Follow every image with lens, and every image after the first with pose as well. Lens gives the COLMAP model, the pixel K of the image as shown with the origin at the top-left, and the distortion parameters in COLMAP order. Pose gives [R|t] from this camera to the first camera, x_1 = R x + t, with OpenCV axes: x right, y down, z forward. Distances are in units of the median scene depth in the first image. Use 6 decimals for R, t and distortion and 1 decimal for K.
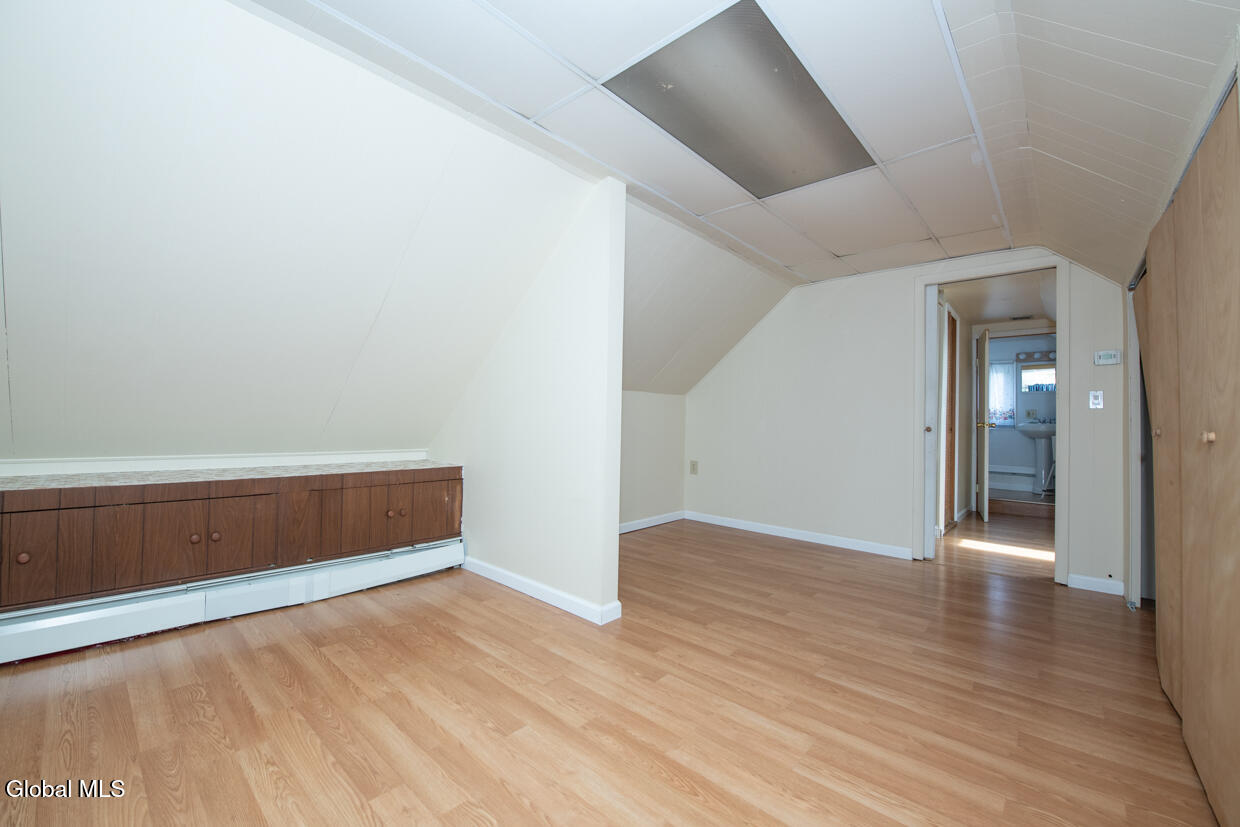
lens RADIAL K [[497.7, 0, 626.3], [0, 497.7, 408.0], [0, 0, 1]] dist [-0.019446, -0.000513]
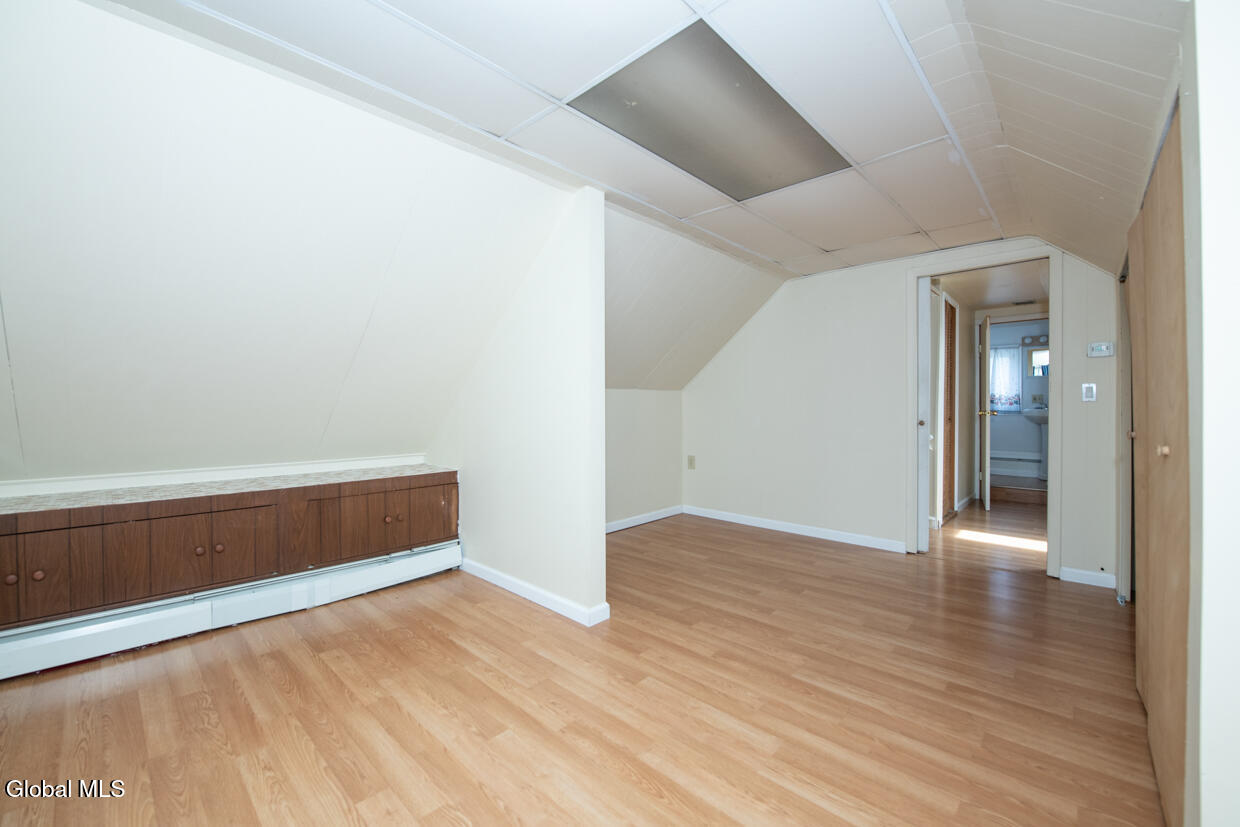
lens RADIAL K [[500.4, 0, 624.8], [0, 500.4, 407.9], [0, 0, 1]] dist [-0.018285, -0.000821]
pose [[0.999425, -0.023098, -0.024803, 0.076130], [0.023786, 0.999330, 0.027828, -0.057132], [0.024143, -0.028402, 0.999305, -0.028951]]
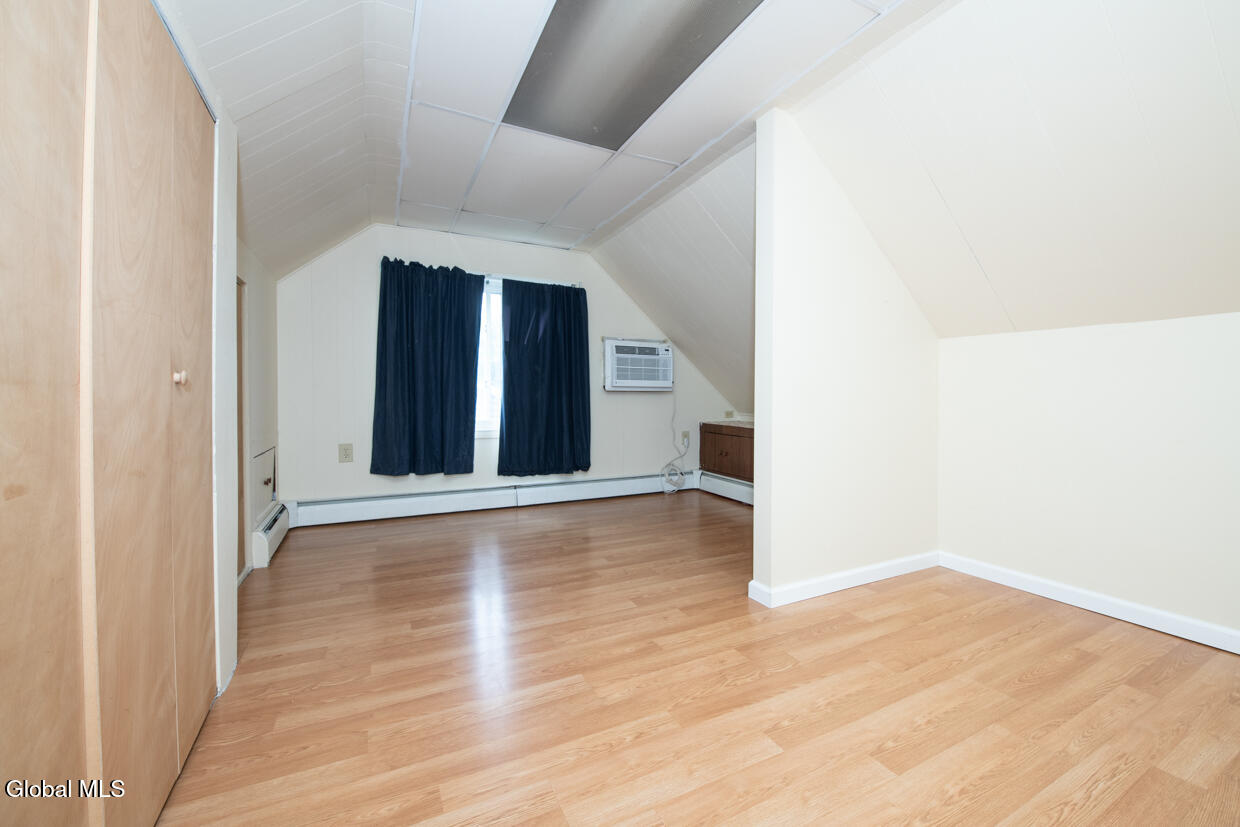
lens RADIAL K [[497.7, 0, 626.3], [0, 497.7, 408.0], [0, 0, 1]] dist [-0.019446, -0.000513]
pose [[-0.364308, 0.002886, -0.931274, 1.199496], [0.009166, 0.999958, -0.000487, 0.086841], [0.931233, -0.008714, -0.364319, 1.451498]]
